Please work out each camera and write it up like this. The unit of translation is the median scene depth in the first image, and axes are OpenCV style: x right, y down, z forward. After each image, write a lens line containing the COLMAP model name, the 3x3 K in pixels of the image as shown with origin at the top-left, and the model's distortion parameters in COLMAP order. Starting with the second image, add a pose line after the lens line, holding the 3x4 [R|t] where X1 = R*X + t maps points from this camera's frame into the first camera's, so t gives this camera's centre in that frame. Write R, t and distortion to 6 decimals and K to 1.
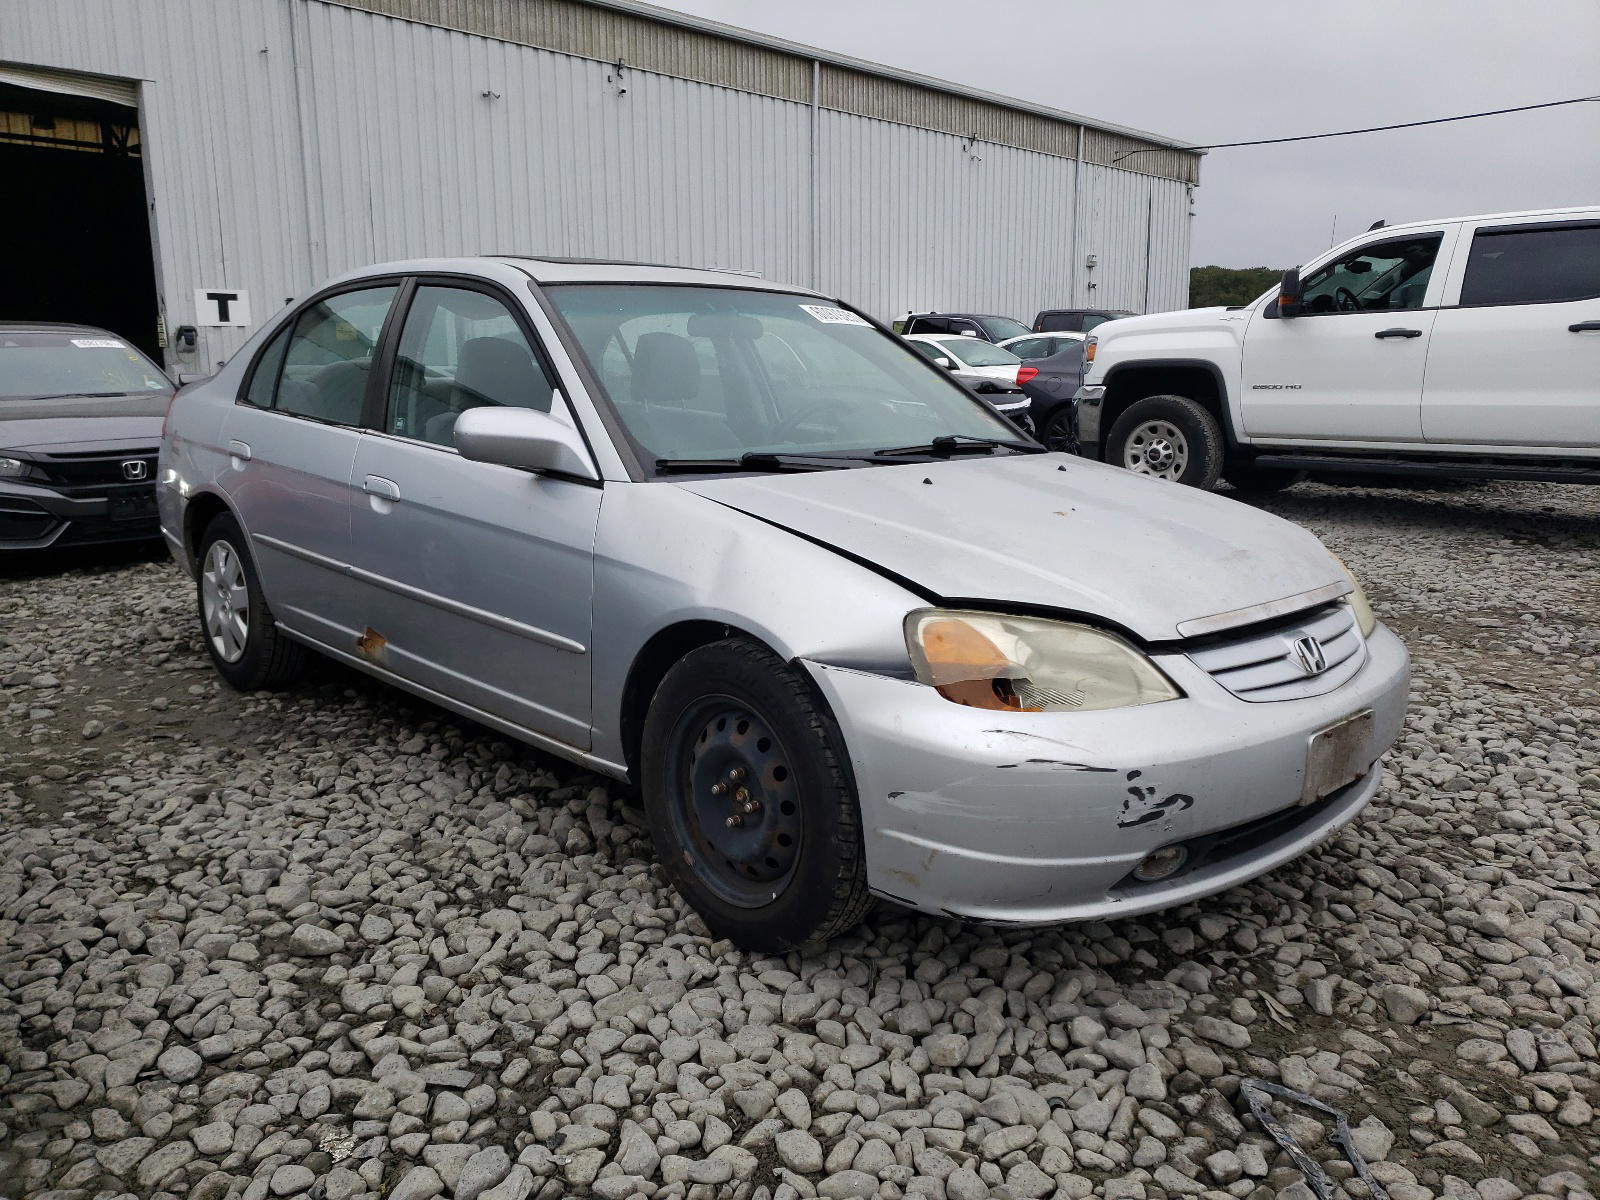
lens RADIAL K [[1276.9, 0, 800.0], [0, 1276.9, 600.0], [0, 0, 1]] dist [0.019429, 0.004680]
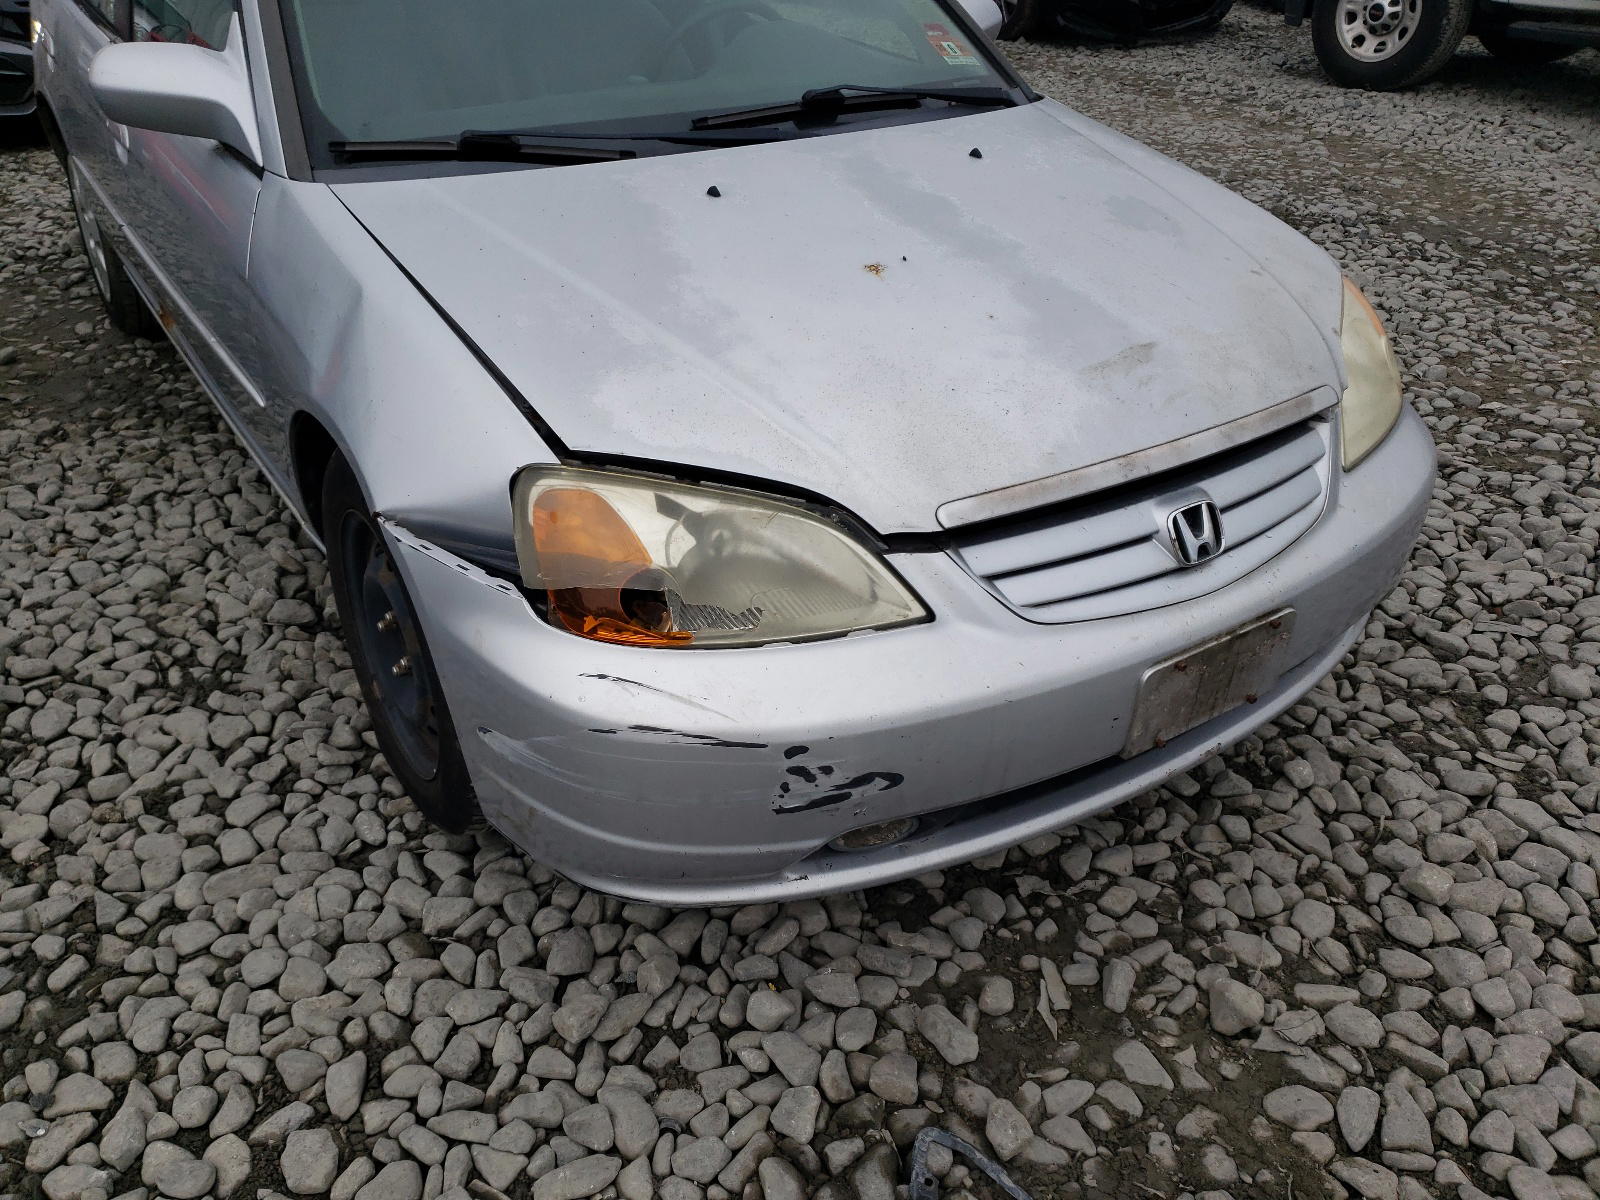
lens RADIAL K [[1276.9, 0, 800.0], [0, 1276.9, 600.0], [0, 0, 1]] dist [0.019429, 0.004680]
pose [[0.982100, 0.099867, -0.159708, 0.311160], [-0.036795, 0.933260, 0.357313, -0.155061], [0.184733, -0.345040, 0.920229, 0.344975]]
